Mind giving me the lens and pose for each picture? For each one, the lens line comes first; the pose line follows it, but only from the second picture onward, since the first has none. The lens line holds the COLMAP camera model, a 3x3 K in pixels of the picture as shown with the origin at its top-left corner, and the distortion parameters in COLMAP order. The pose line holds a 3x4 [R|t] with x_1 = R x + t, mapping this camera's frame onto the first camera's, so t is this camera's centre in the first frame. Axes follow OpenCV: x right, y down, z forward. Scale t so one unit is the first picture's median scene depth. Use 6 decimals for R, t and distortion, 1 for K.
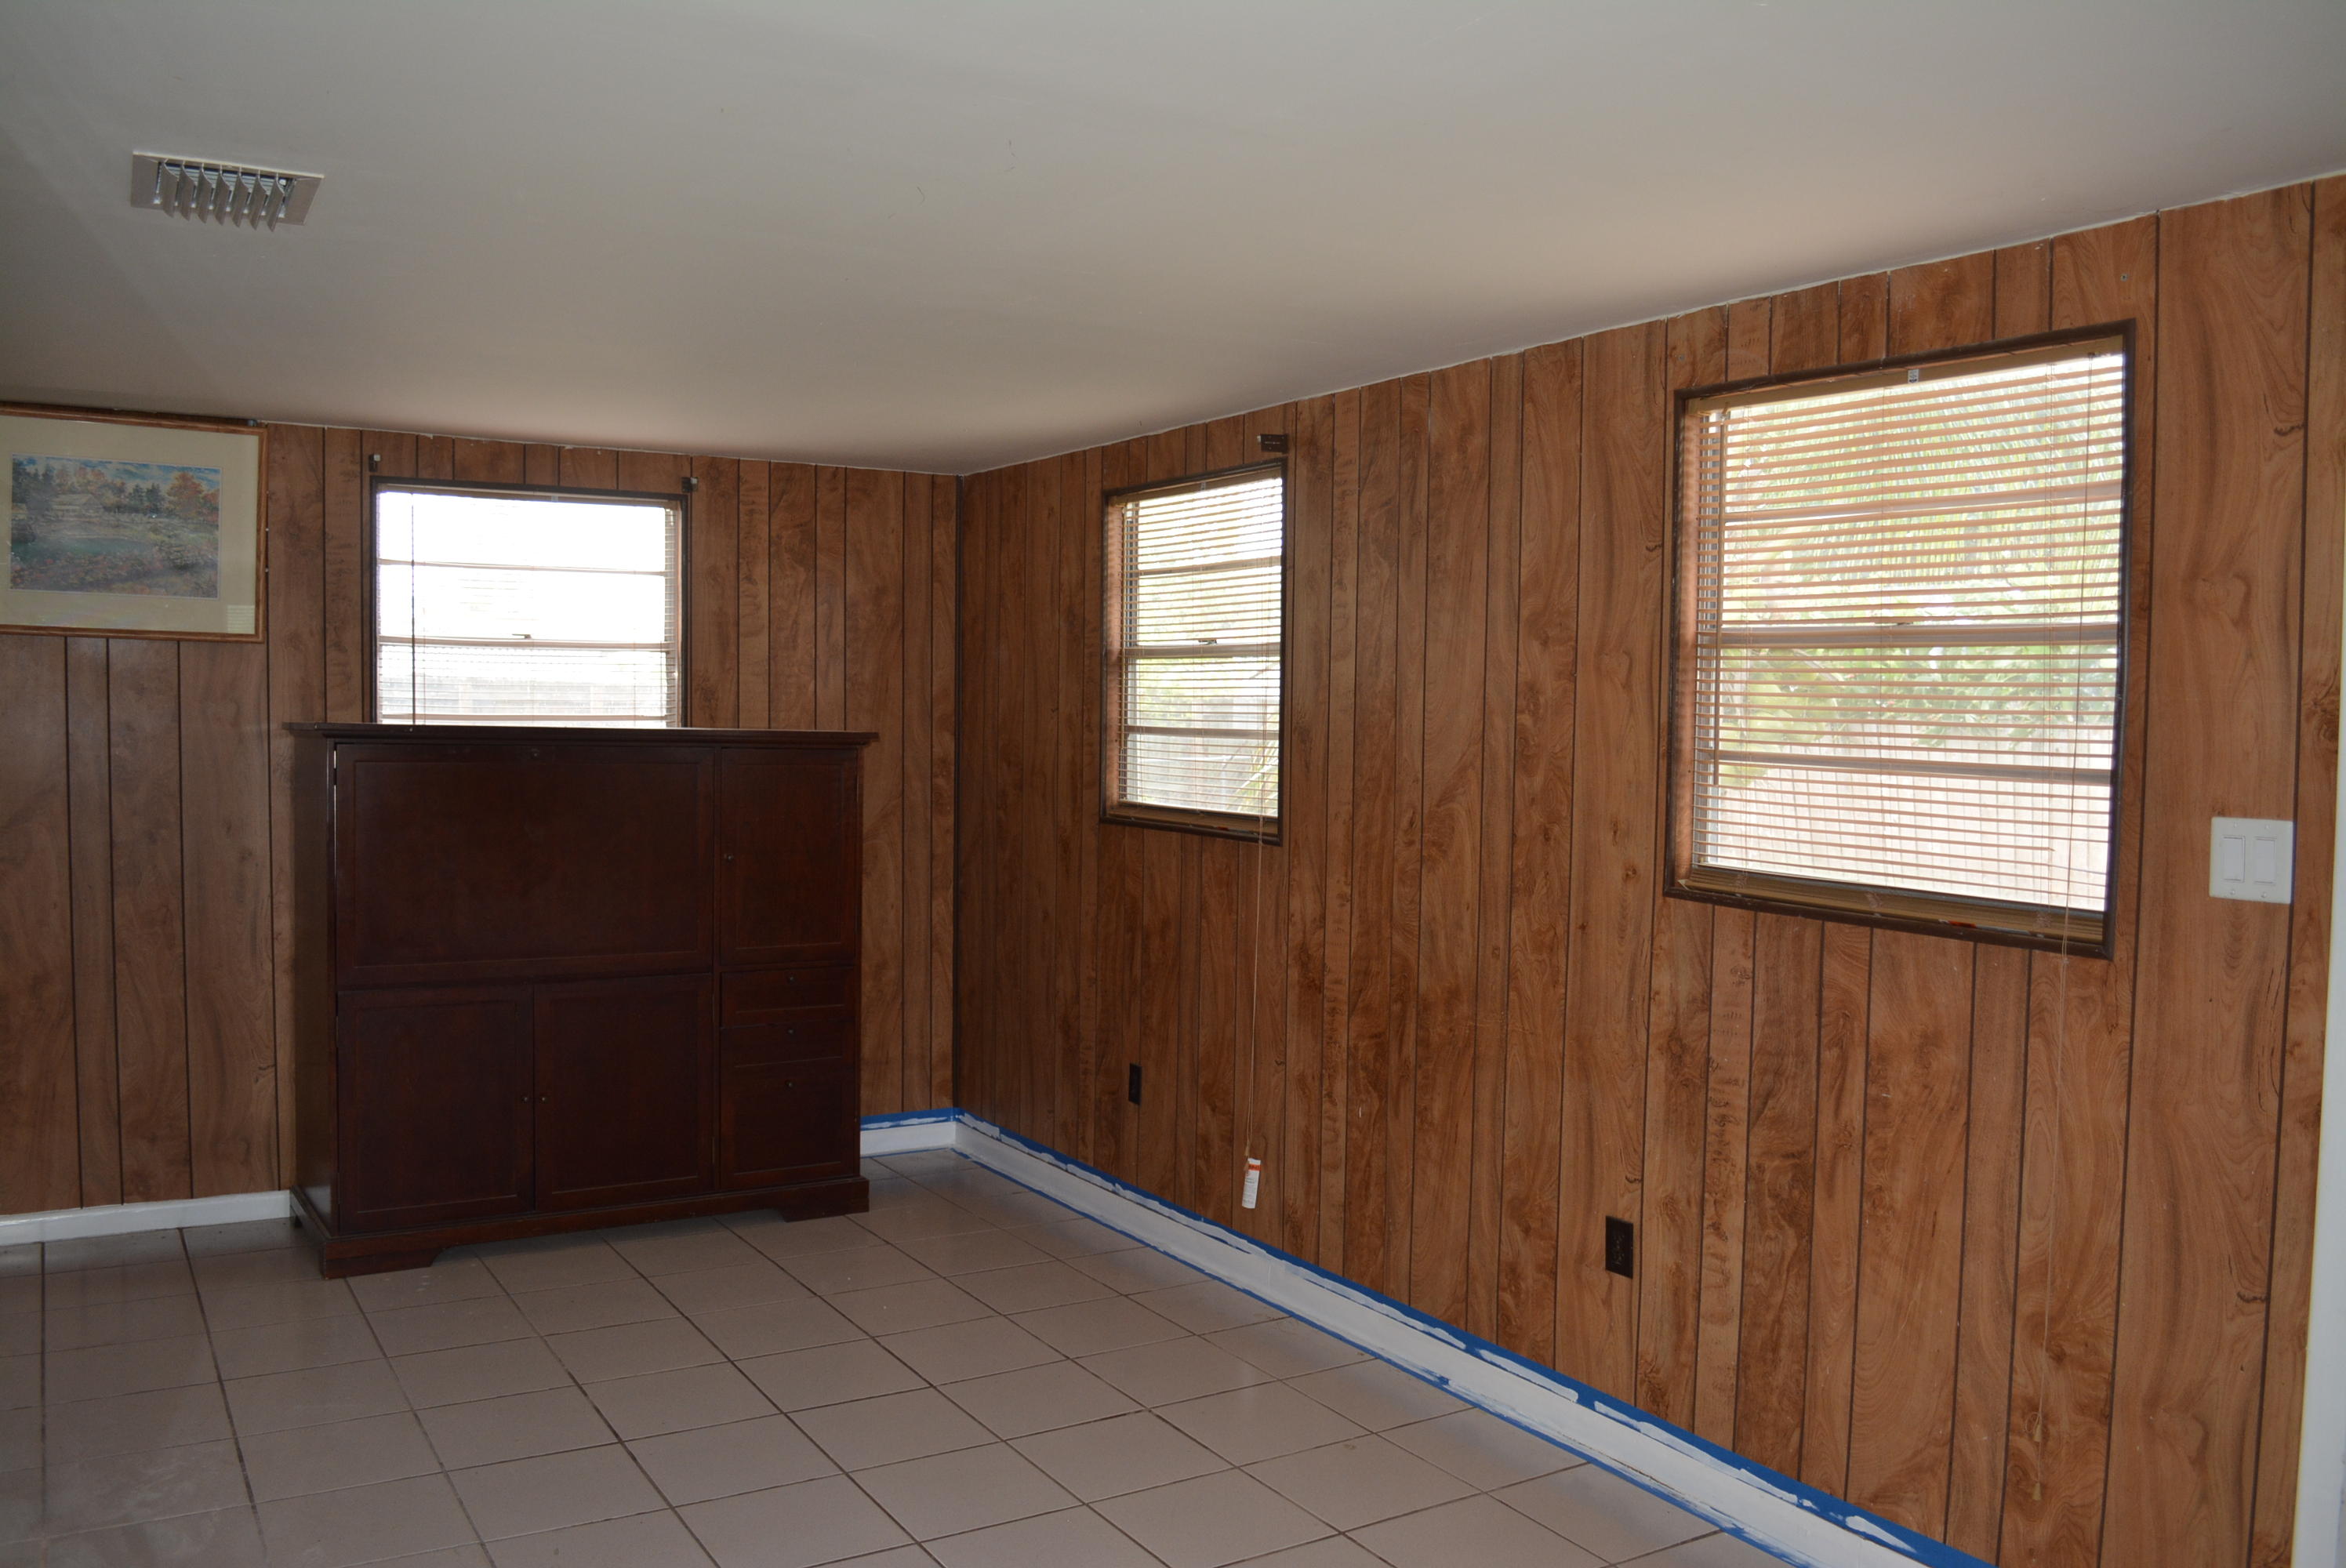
lens RADIAL K [[1848.9, 0, 1180.6], [0, 1848.9, 776.4], [0, 0, 1]] dist [-0.086818, 0.017850]
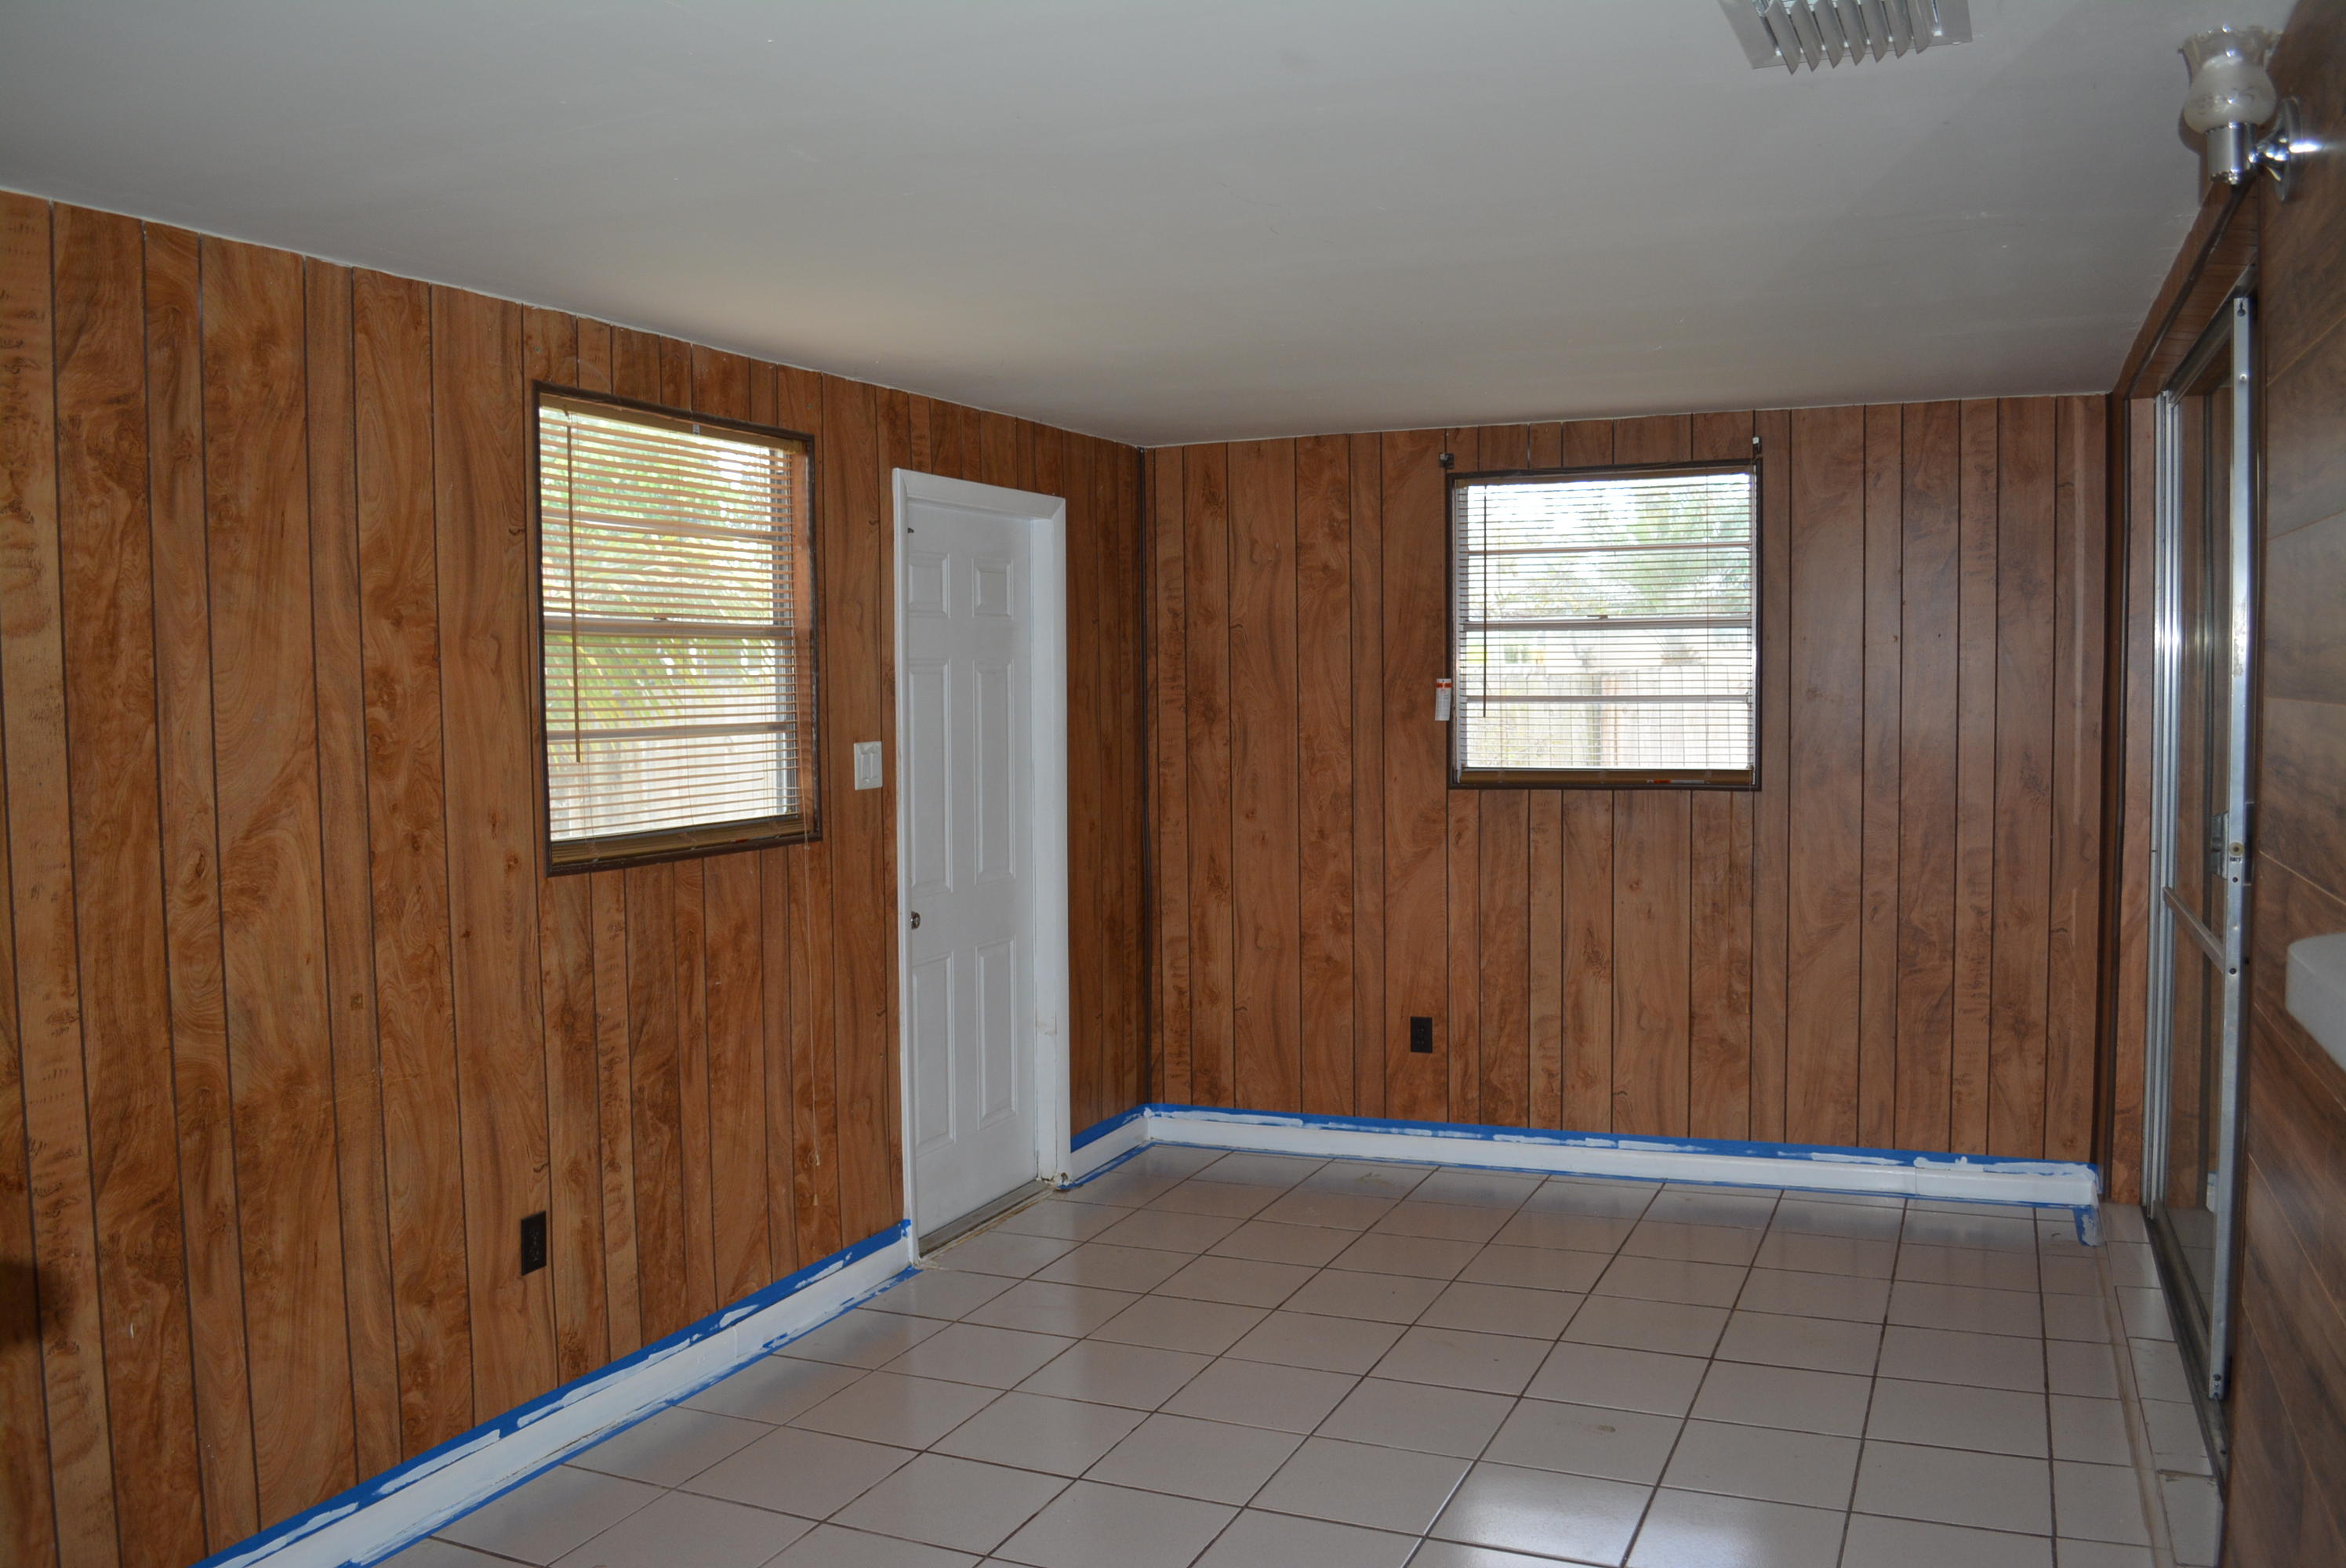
lens RADIAL K [[1848.9, 0, 1177.4], [0, 1848.9, 788.0], [0, 0, 1]] dist [-0.086818, 0.017850]
pose [[-0.558187, -0.055690, 0.827844, -0.750282], [0.043694, 0.994388, 0.096354, -0.064798], [-0.828564, 0.089955, -0.552621, 1.235333]]
